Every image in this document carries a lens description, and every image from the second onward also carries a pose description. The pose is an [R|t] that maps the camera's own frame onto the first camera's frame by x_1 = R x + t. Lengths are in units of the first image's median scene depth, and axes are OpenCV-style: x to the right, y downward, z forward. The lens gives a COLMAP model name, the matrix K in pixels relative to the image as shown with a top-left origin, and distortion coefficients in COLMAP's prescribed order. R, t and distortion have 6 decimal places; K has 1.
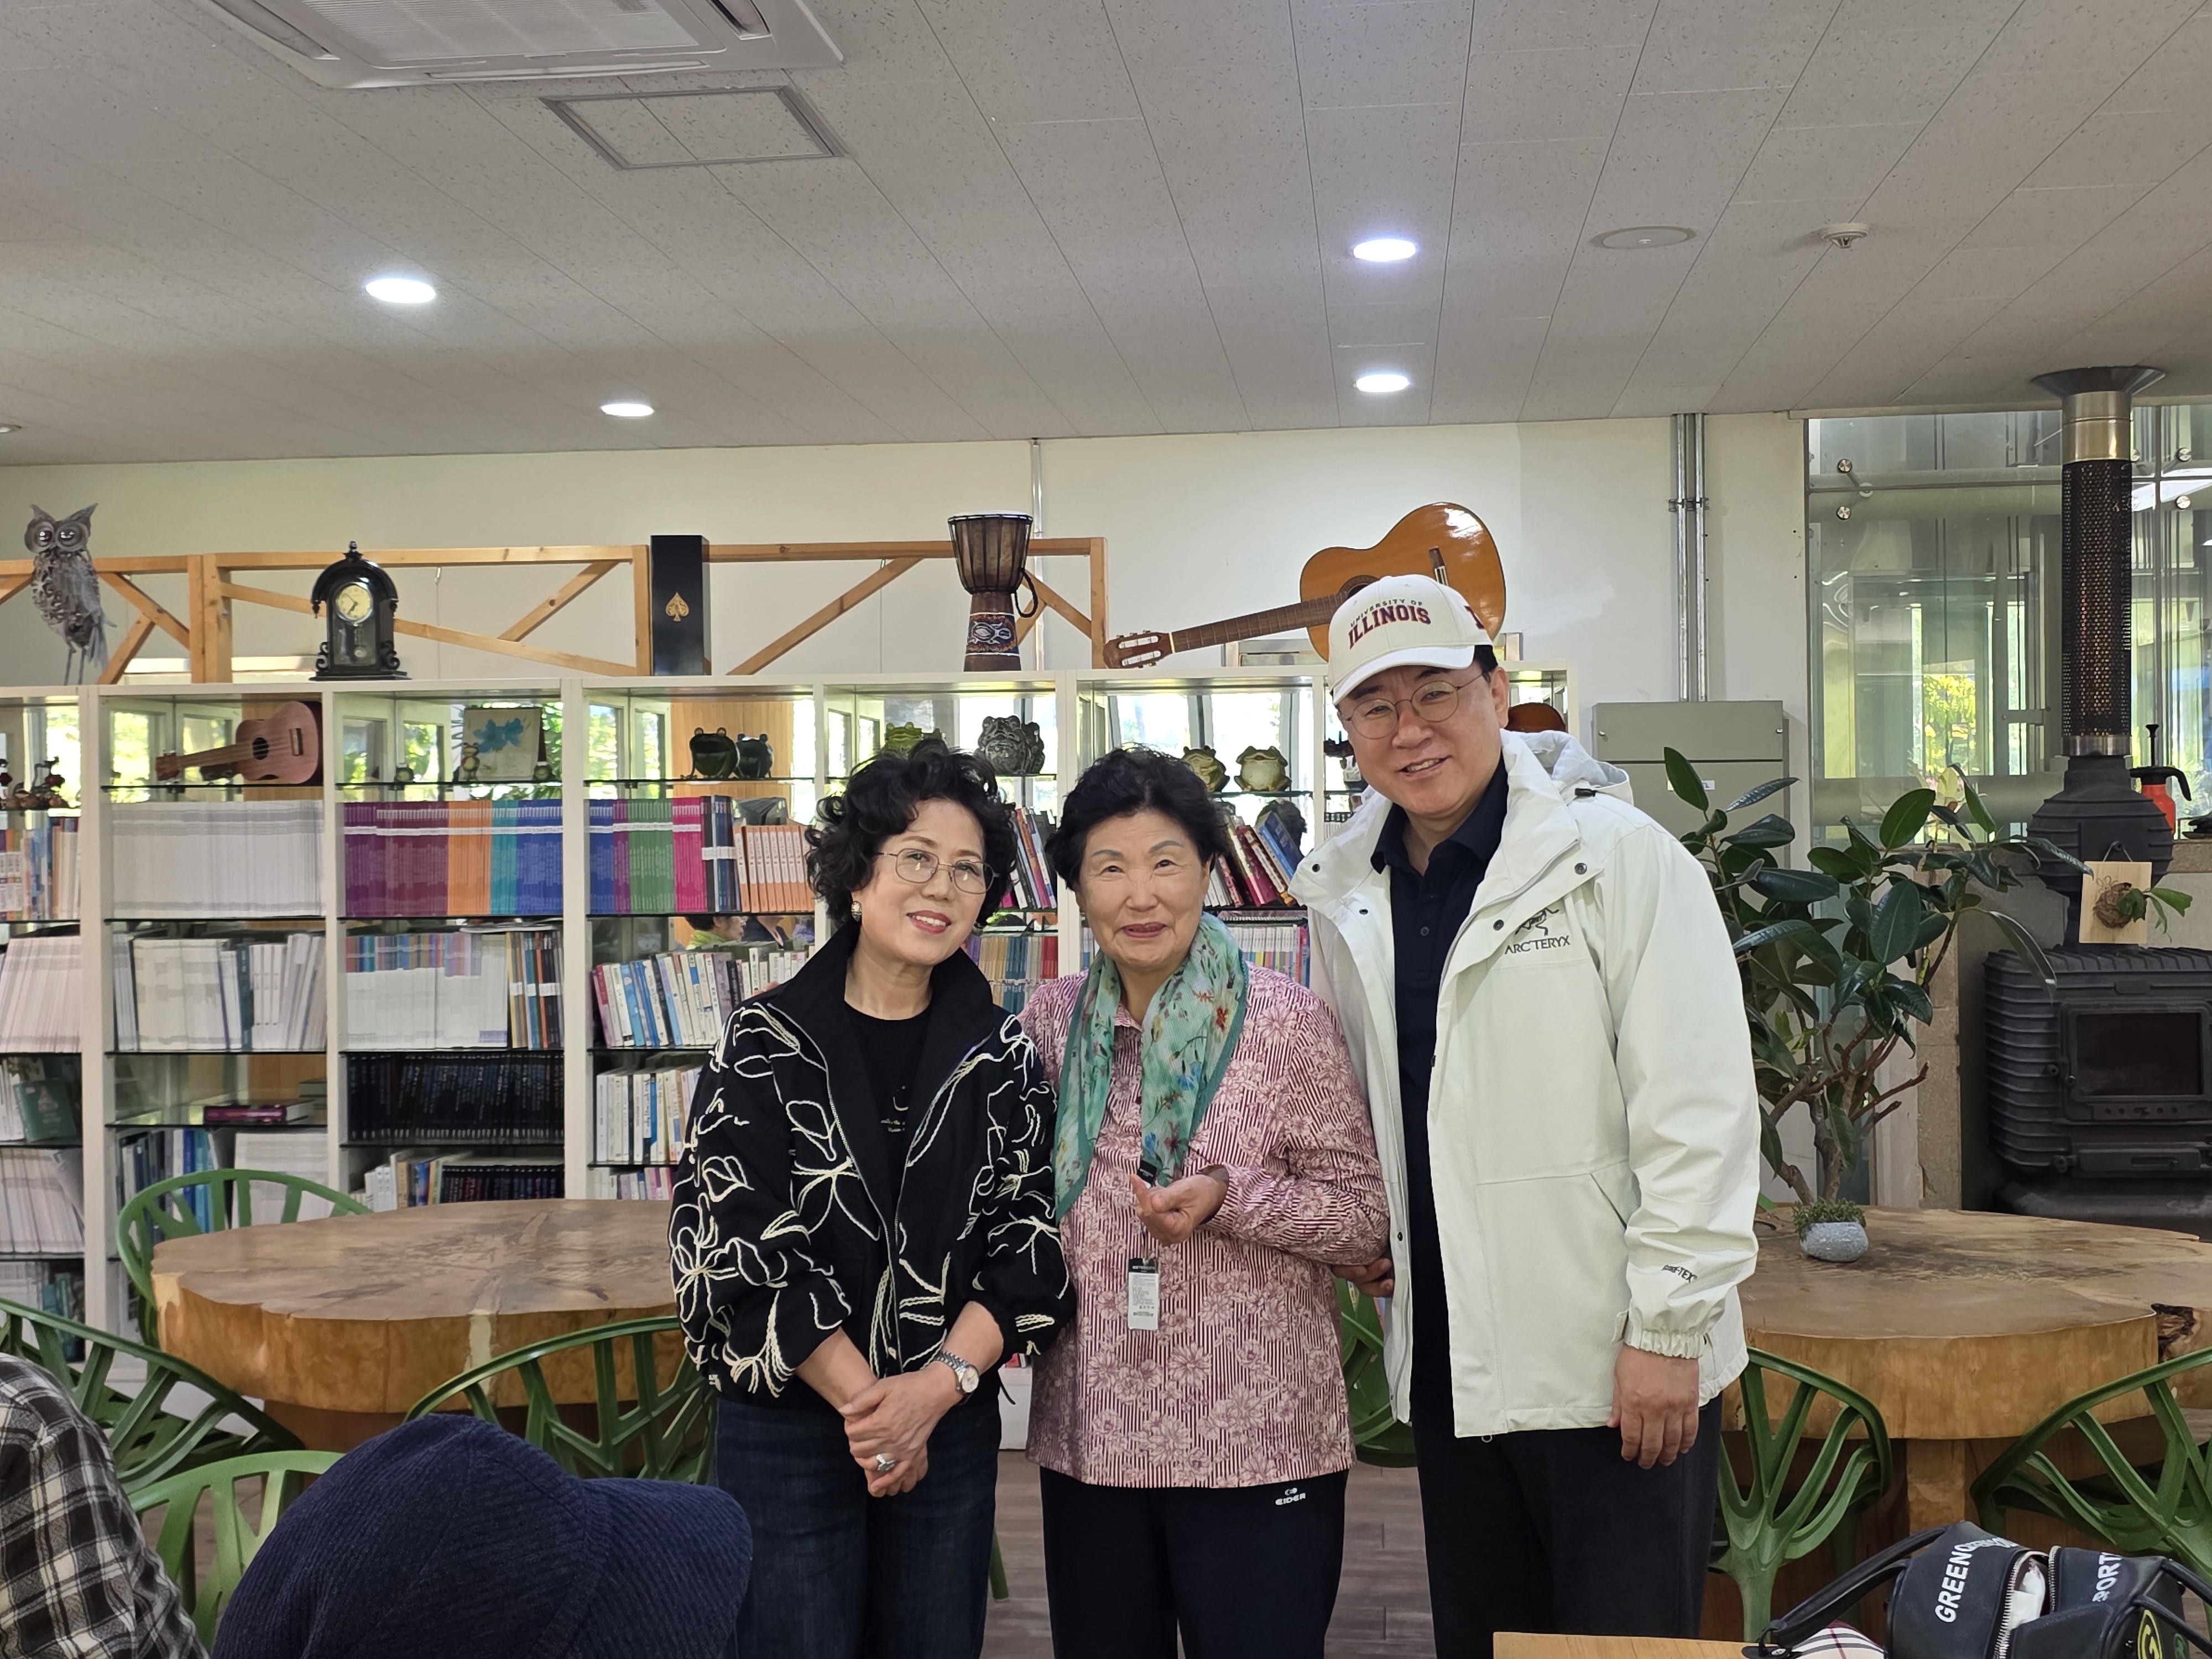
lens RADIAL K [[2492.9, 0, 1102.6], [0, 2492.9, 799.8], [0, 0, 1]] dist [0.064514, 0.000000]
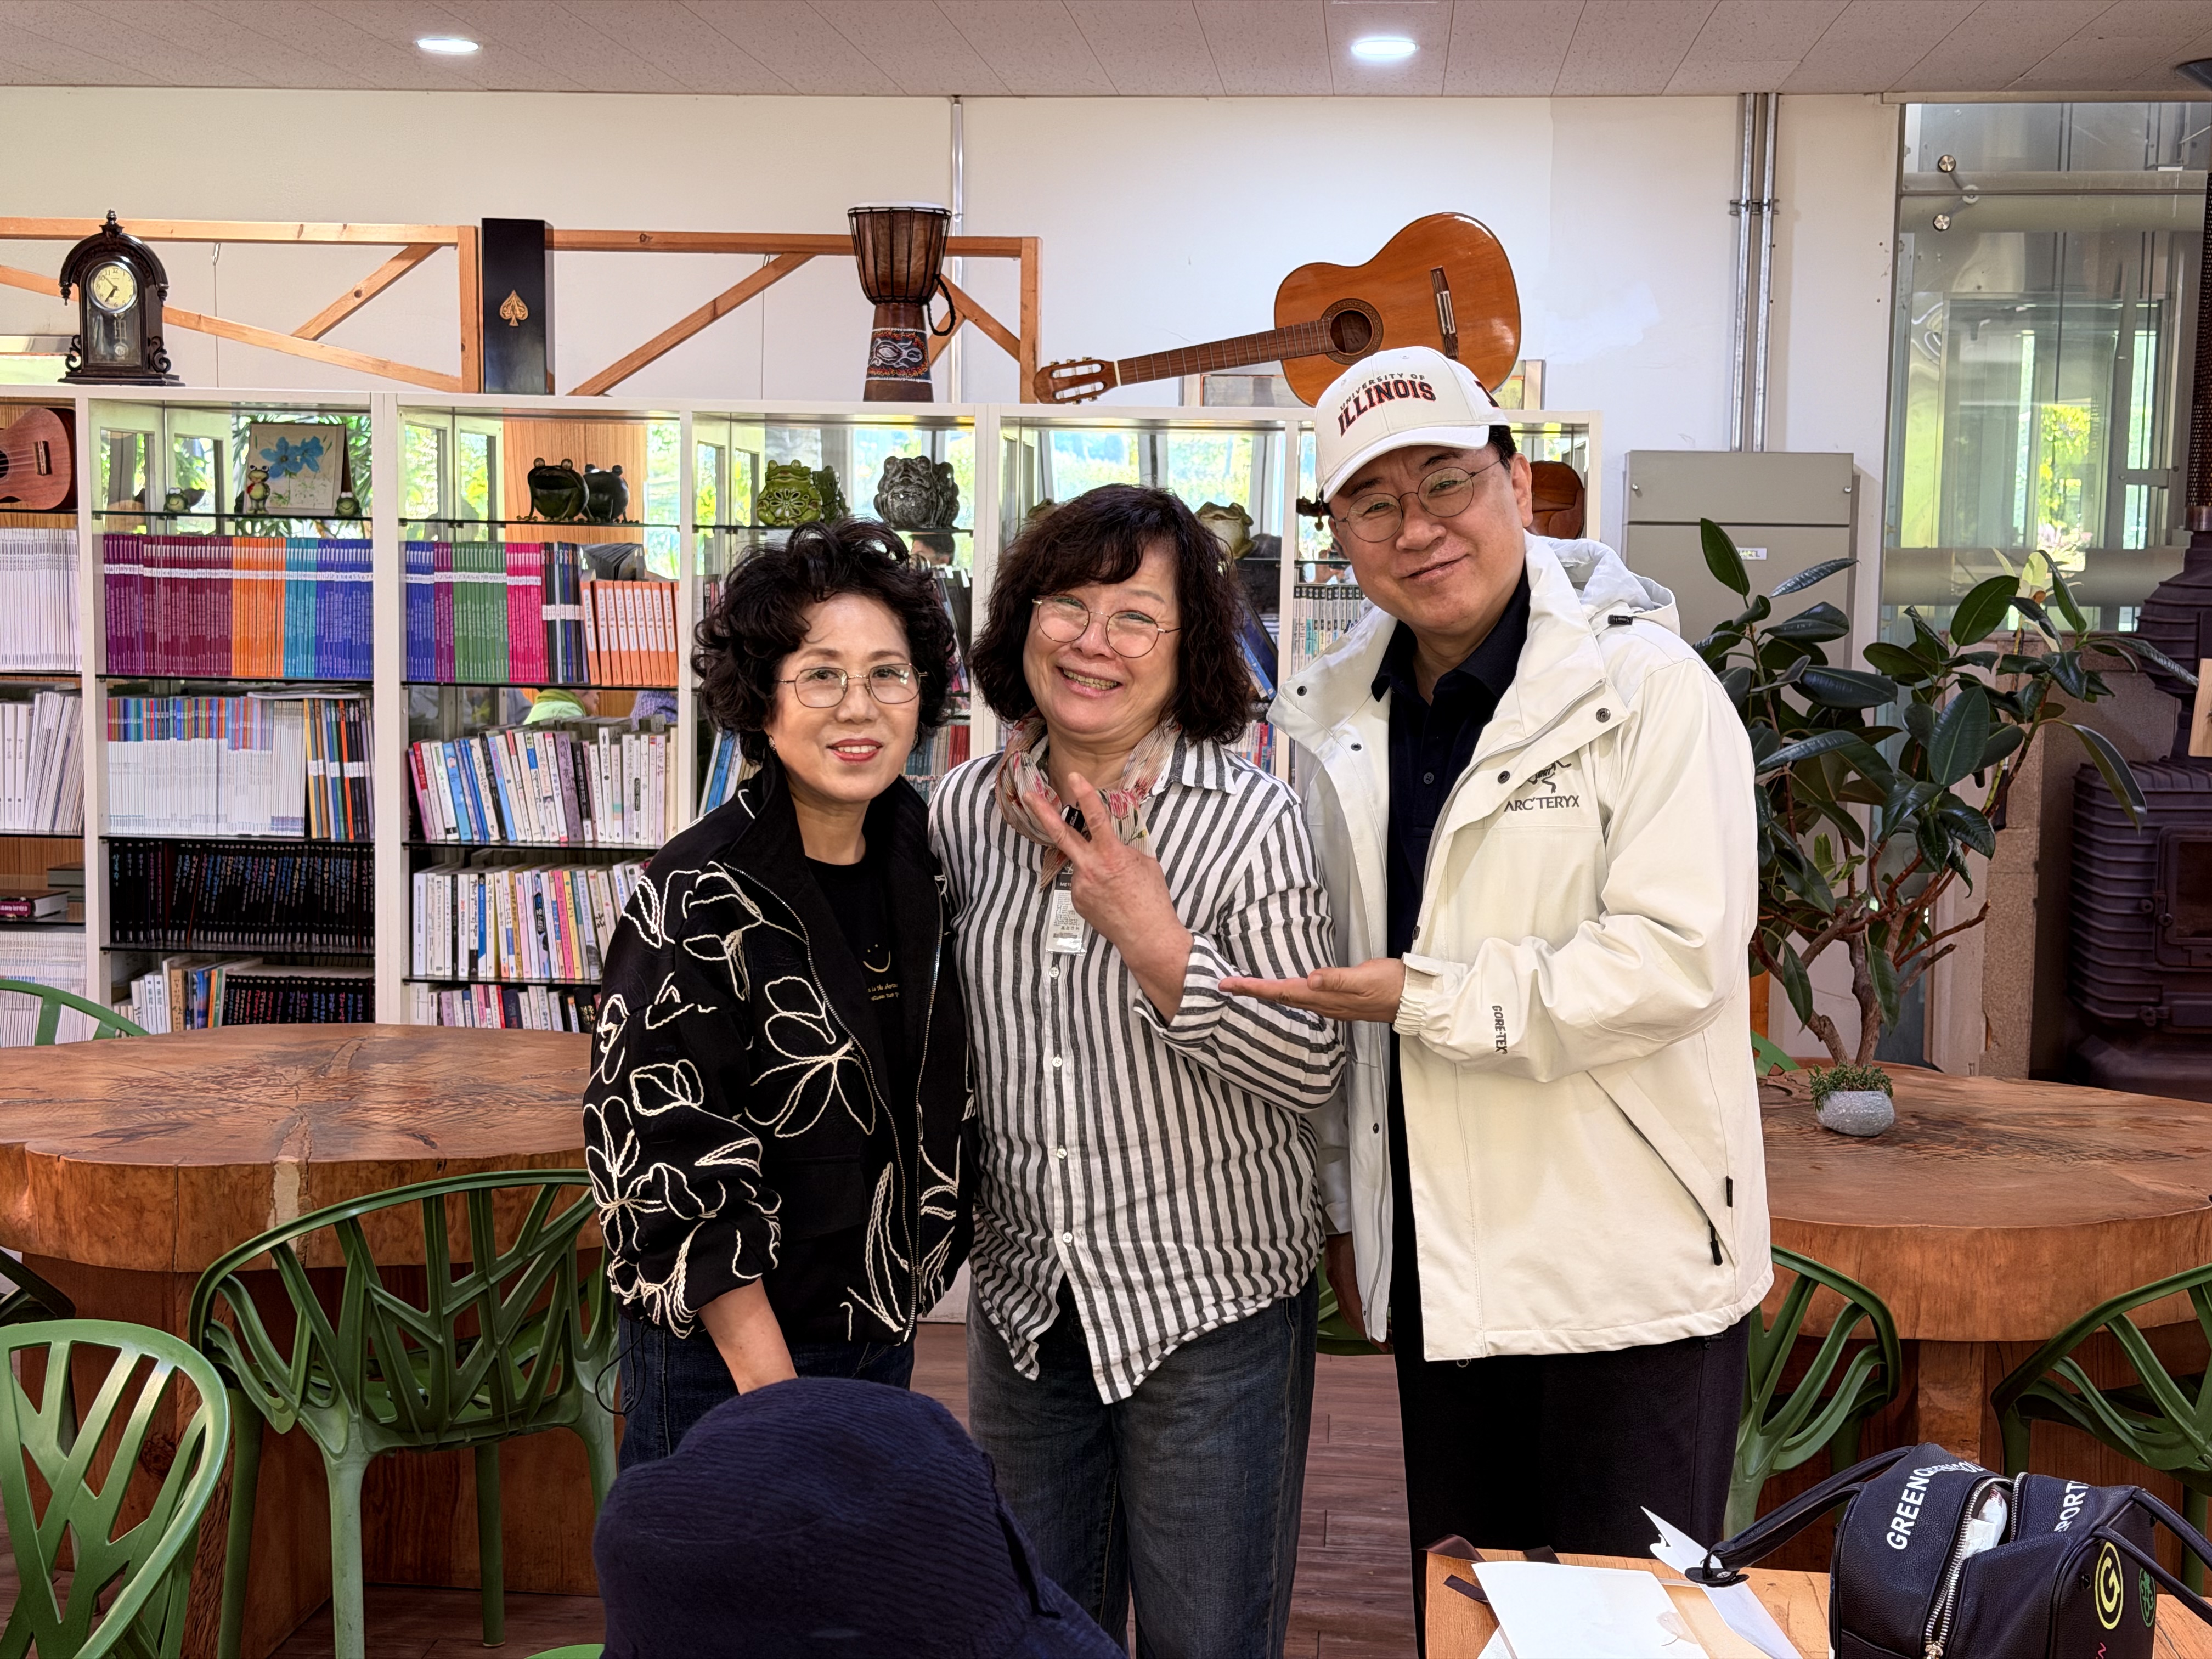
lens RADIAL K [[3090.7, 0, 1105.4], [0, 3090.7, 824.9], [0, 0, 1]] dist [0.114830, 0.000000]
pose [[0.999246, 0.027031, 0.027857, -0.000381], [-0.029629, 0.994794, 0.097501, -0.014196], [-0.025077, -0.098253, 0.994845, -0.037413]]
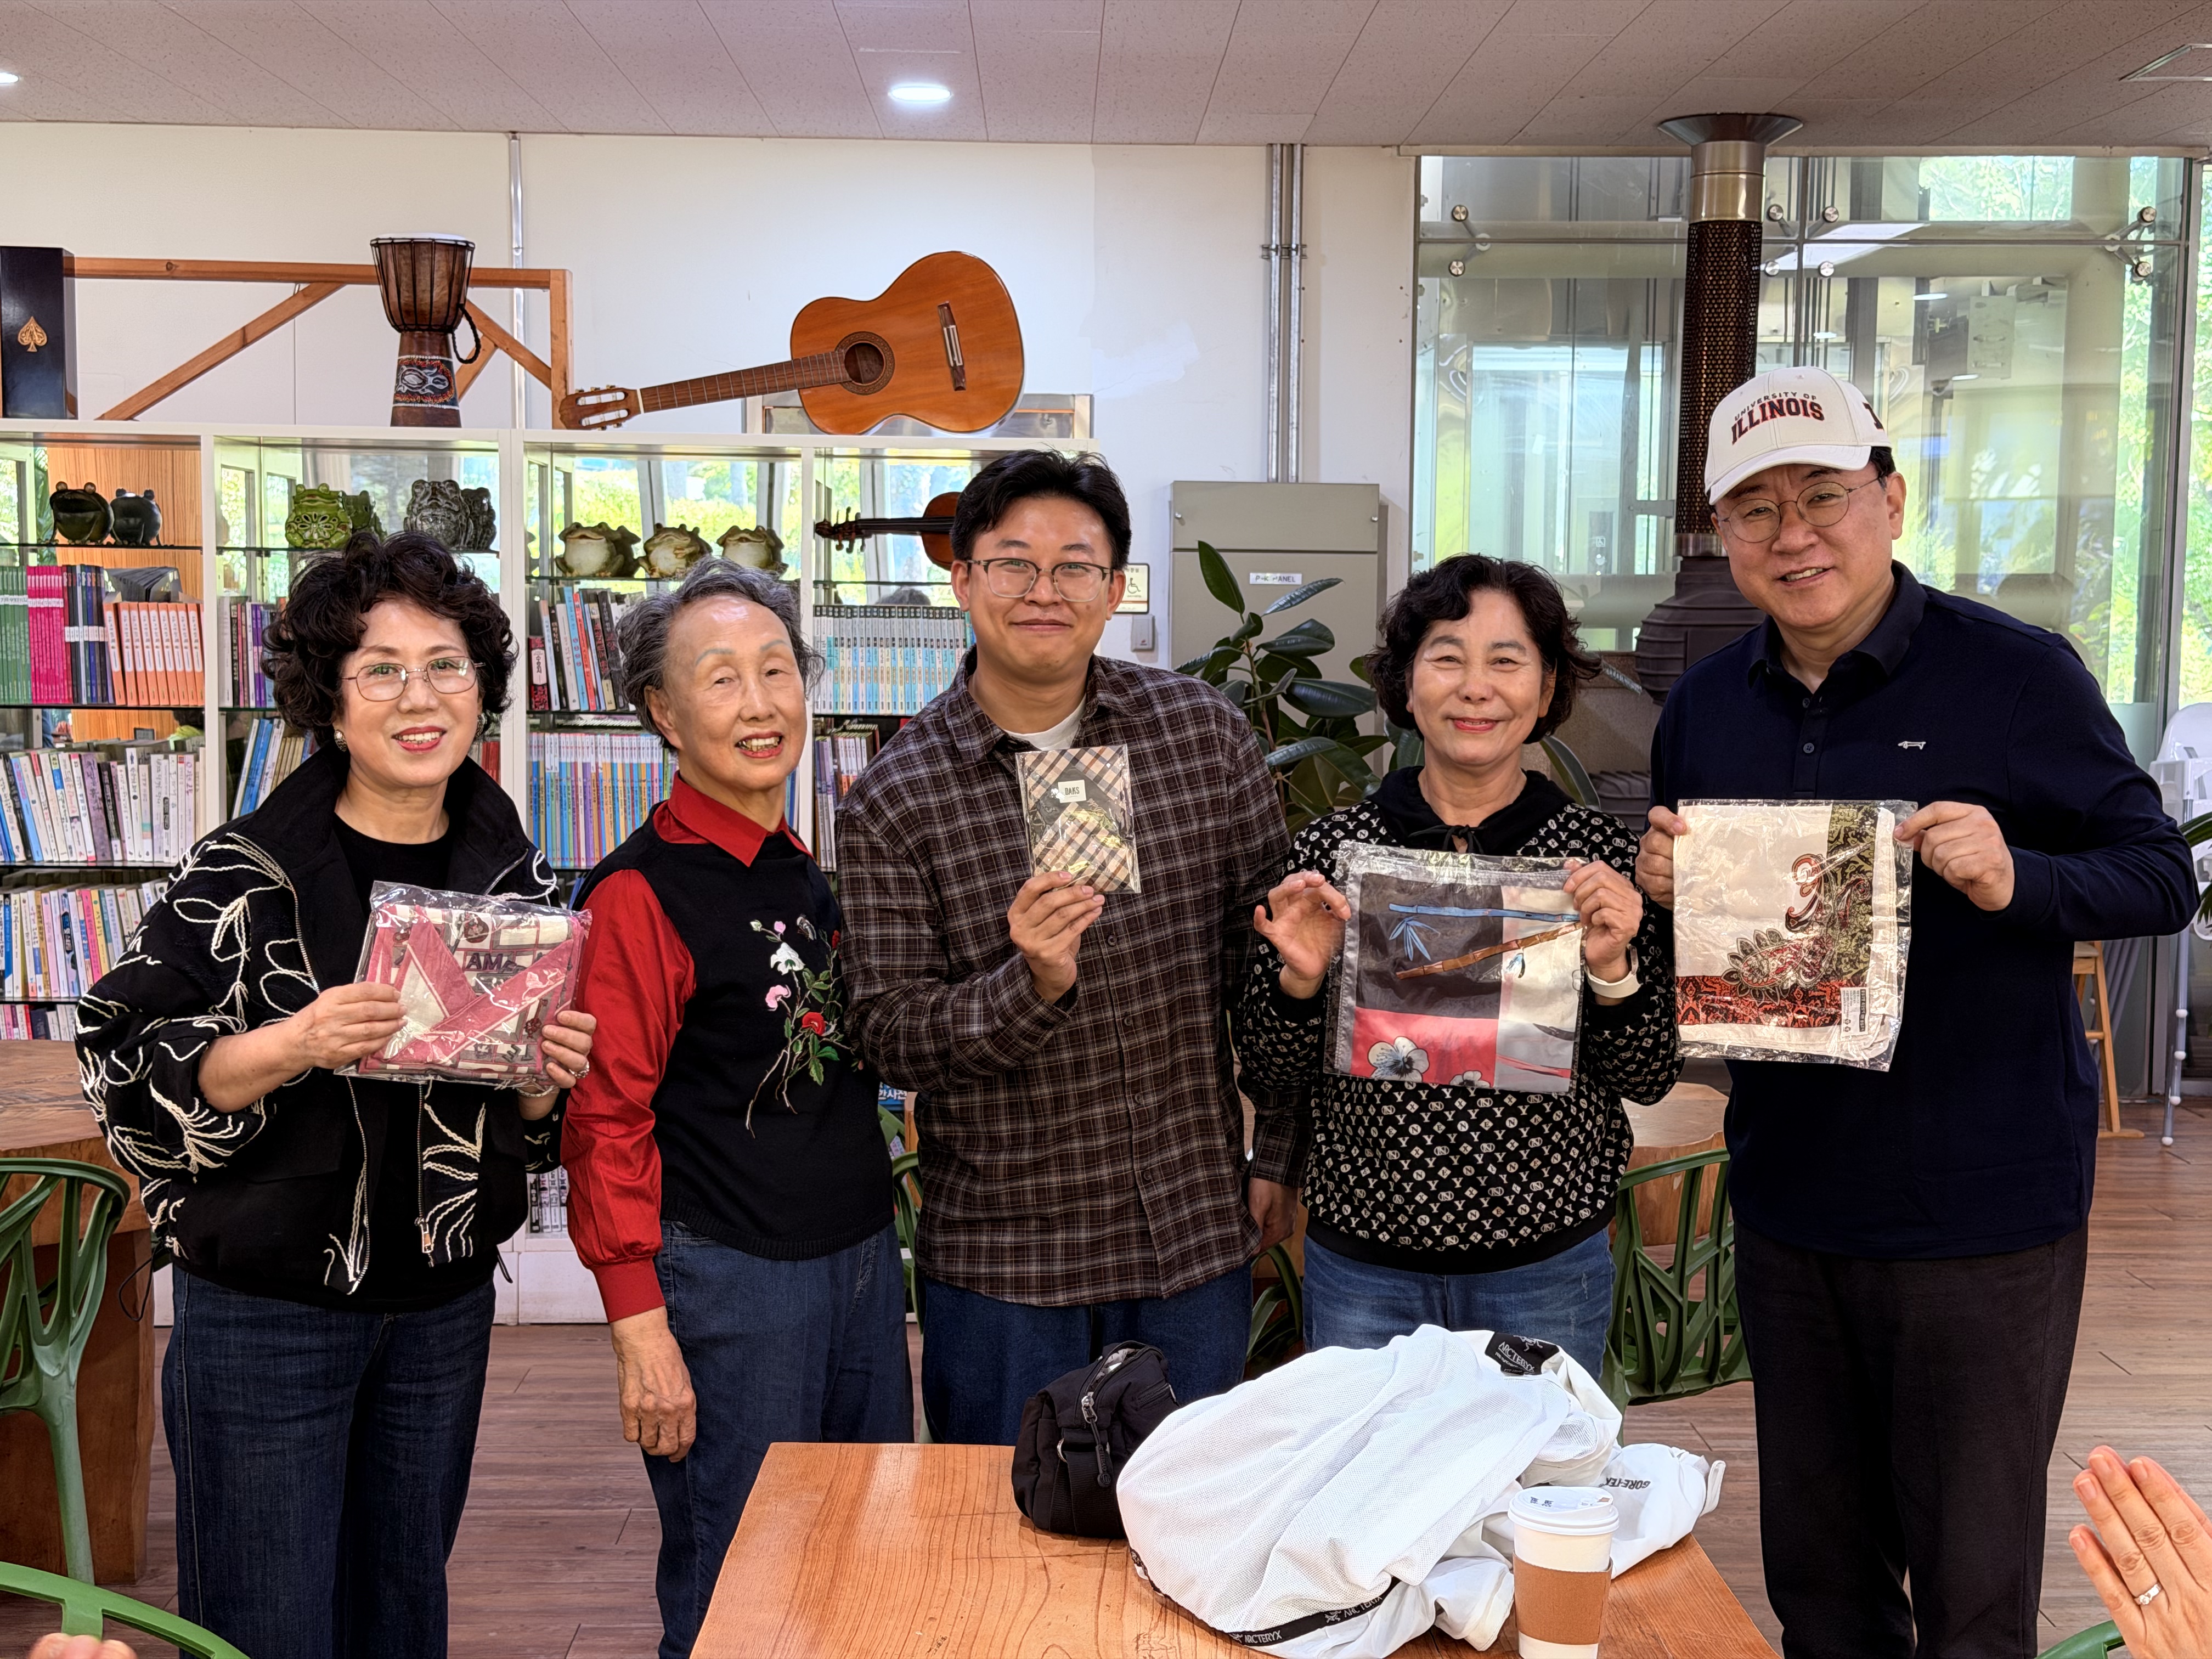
lens RADIAL K [[3090.7, 0, 1110.5], [0, 3090.7, 842.0], [0, 0, 1]] dist [0.114830, 0.000000]
pose [[0.990798, 0.013101, 0.134712, 0.046176], [-0.024944, 0.995931, 0.086603, -0.008684], [-0.133029, -0.089166, 0.987093, -0.090051]]
